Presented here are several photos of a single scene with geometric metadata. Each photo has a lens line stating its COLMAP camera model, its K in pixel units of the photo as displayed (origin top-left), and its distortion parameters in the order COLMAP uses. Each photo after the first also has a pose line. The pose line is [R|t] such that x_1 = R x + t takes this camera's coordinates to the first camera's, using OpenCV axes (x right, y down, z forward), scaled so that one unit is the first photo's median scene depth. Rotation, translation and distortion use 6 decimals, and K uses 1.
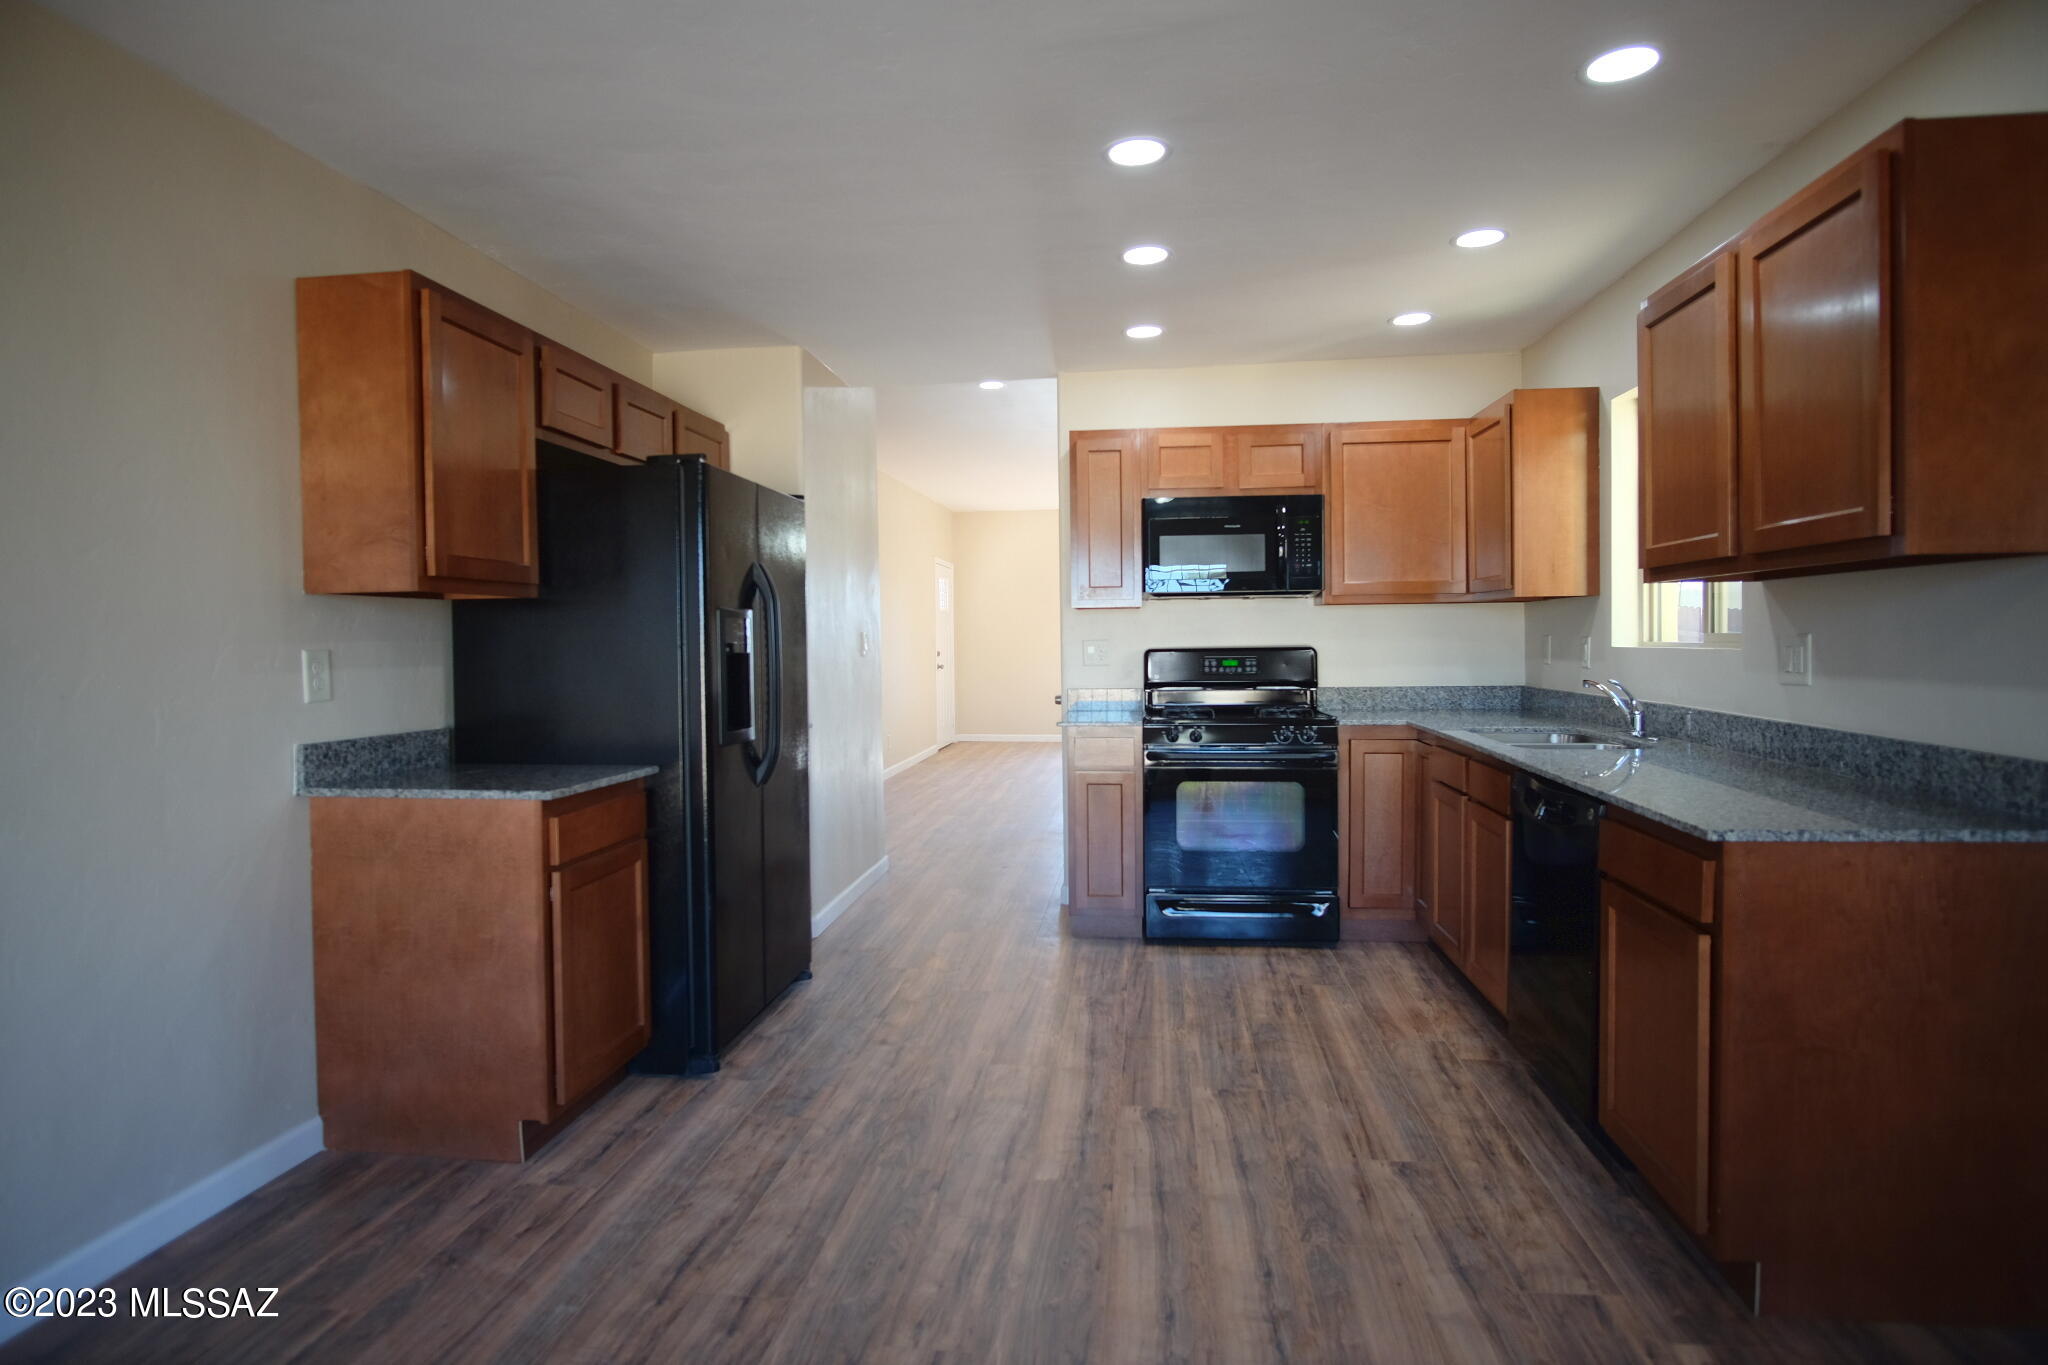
lens RADIAL K [[1093.9, 0, 1020.1], [0, 1093.9, 668.6], [0, 0, 1]] dist [-0.035144, 0.009671]
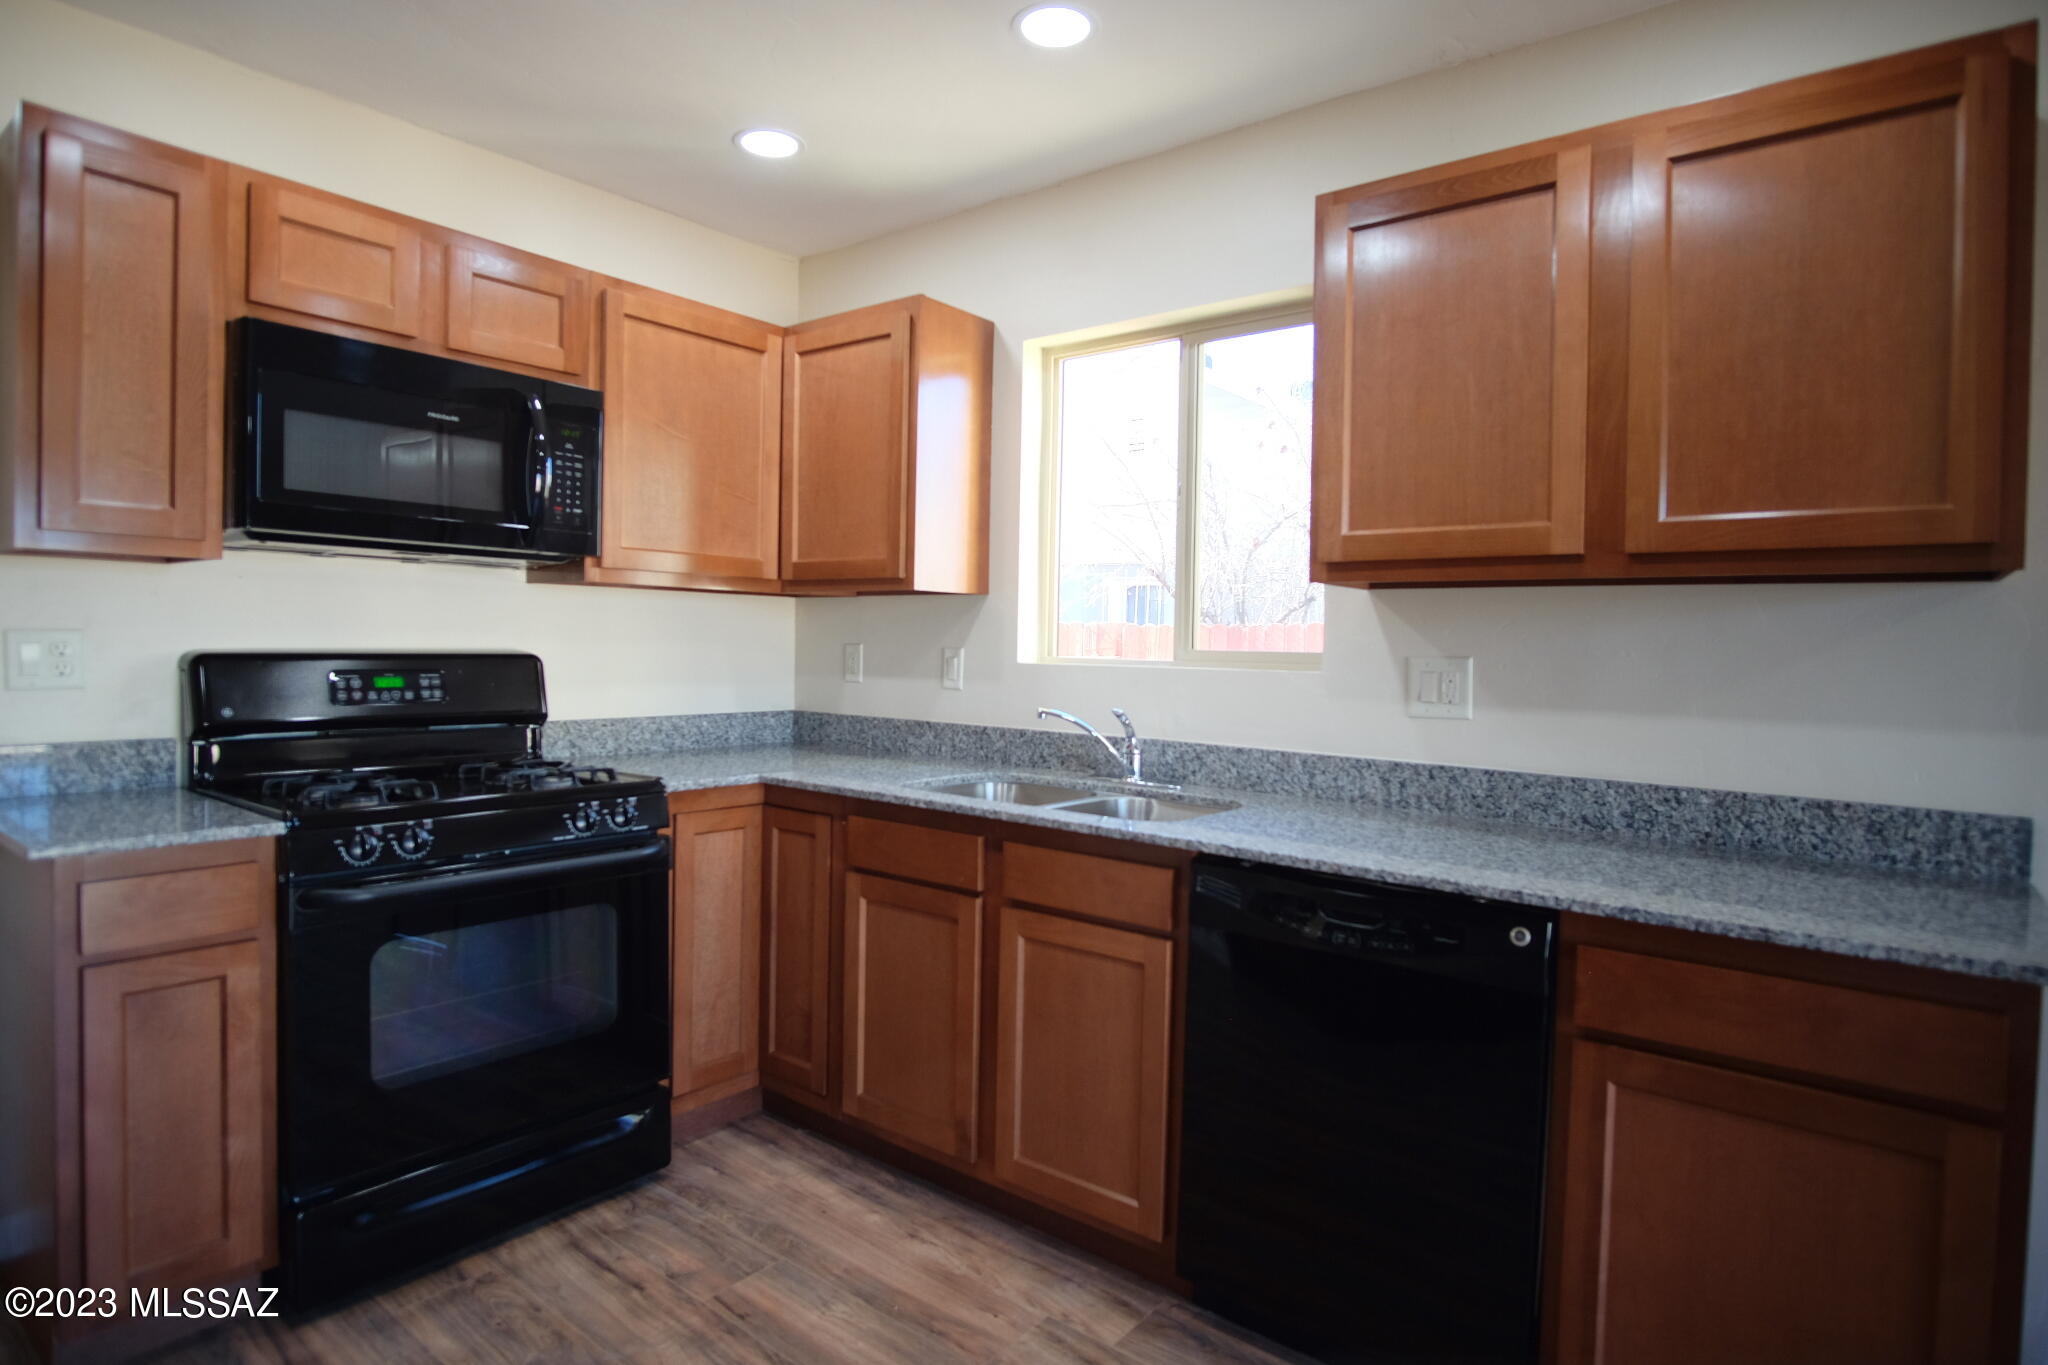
lens RADIAL K [[1093.9, 0, 1020.1], [0, 1093.9, 668.6], [0, 0, 1]] dist [-0.035144, 0.009671]
pose [[0.522558, 0.004662, 0.852591, -0.153783], [-0.003557, 0.999988, -0.003287, -0.018305], [-0.852597, -0.001315, 0.522568, 0.804412]]
